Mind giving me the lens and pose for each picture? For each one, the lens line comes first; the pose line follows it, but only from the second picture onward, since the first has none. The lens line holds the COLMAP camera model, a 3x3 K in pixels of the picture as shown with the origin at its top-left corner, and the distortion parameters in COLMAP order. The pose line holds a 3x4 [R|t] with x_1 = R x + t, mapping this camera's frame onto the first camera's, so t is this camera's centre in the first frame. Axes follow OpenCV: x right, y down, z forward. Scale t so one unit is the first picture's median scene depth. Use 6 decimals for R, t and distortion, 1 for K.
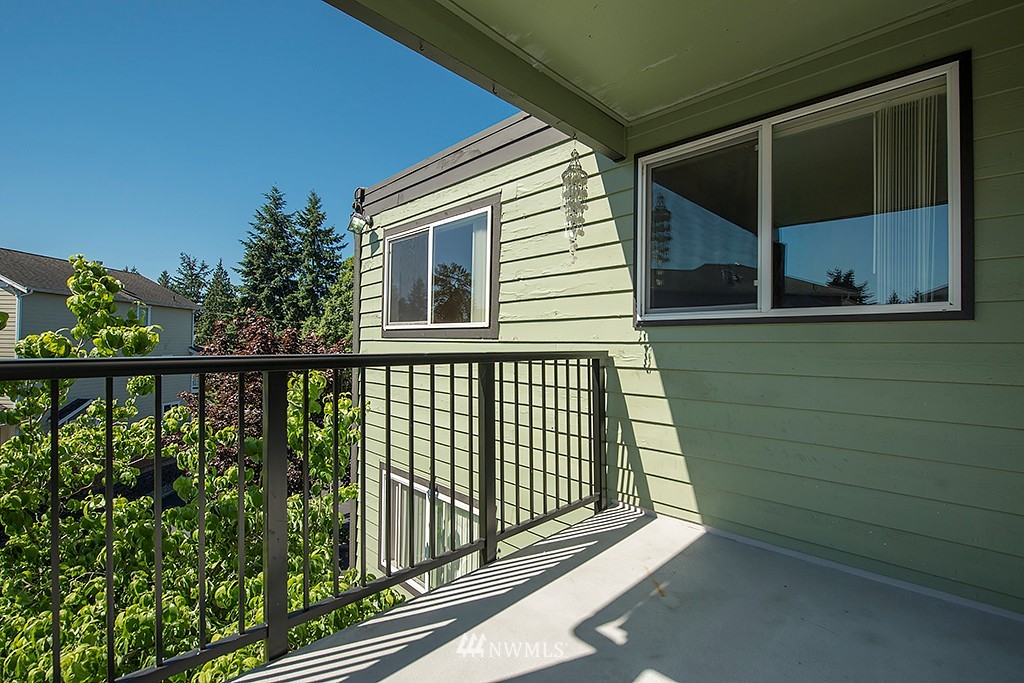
lens RADIAL K [[446.4, 0, 512.0], [0, 446.4, 341.5], [0, 0, 1]] dist [0.001462, 0.000351]
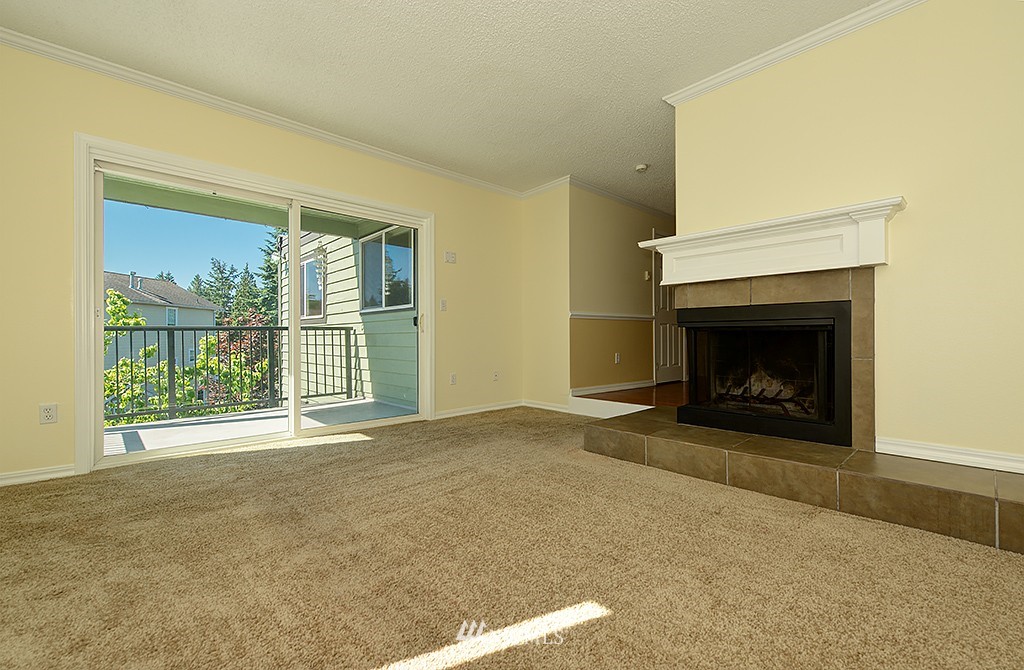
lens RADIAL K [[427.9, 0, 526.5], [0, 427.9, 334.9], [0, 0, 1]] dist [0.000183, 0.000001]
pose [[0.999772, -0.017372, -0.012414, 0.684769], [0.017379, 0.999849, 0.000430, 0.046318], [0.012405, -0.000646, 0.999923, -0.676706]]
